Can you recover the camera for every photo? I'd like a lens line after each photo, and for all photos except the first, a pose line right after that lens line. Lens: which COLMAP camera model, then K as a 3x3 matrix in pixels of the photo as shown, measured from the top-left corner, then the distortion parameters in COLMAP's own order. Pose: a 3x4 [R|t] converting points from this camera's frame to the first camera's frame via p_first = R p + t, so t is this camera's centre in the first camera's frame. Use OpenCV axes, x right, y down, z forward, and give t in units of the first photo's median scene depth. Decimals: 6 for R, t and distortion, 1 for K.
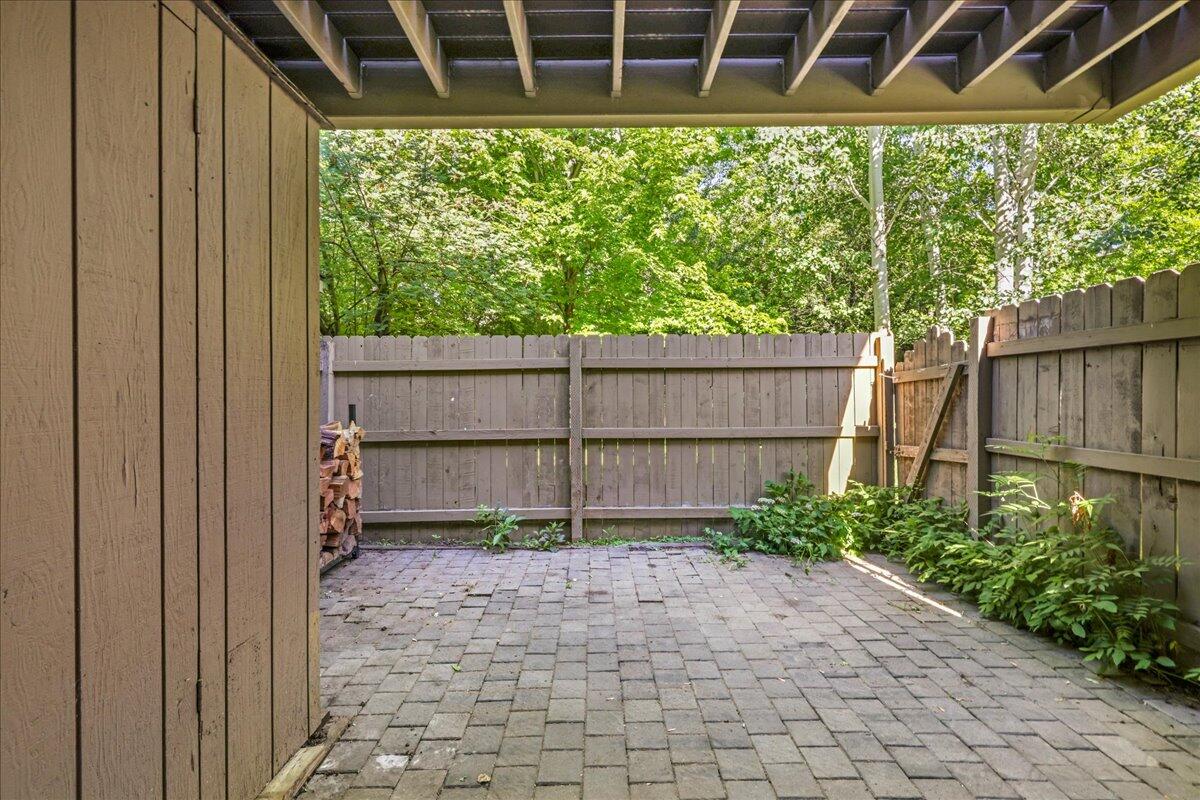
lens RADIAL K [[507.0, 0, 600.0], [0, 507.0, 400.0], [0, 0, 1]] dist [-0.002698, 0.000061]
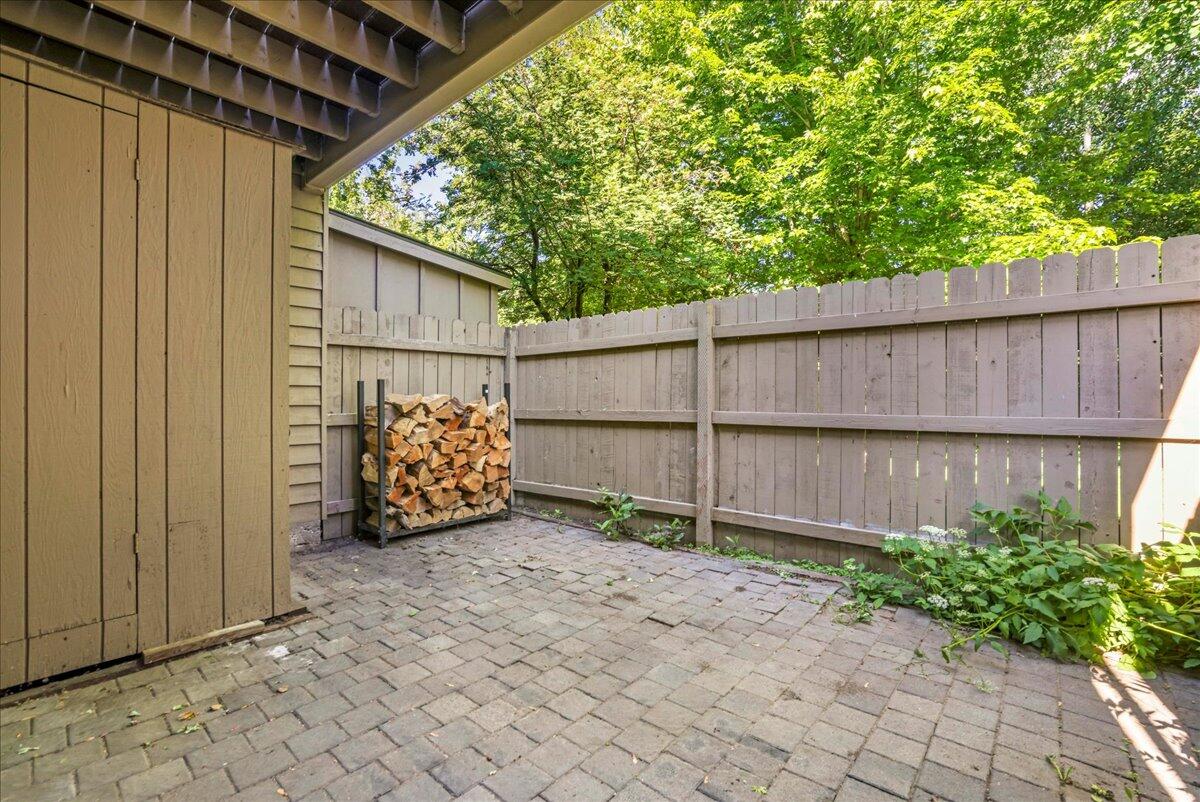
lens RADIAL K [[528.6, 0, 600.0], [0, 528.6, 401.0], [0, 0, 1]] dist [-0.056942, 0.022539]
pose [[0.748155, 0.008642, -0.663468, 0.426910], [-0.010929, 0.999940, 0.000700, 0.043444], [0.663434, 0.006728, 0.748205, 0.251770]]
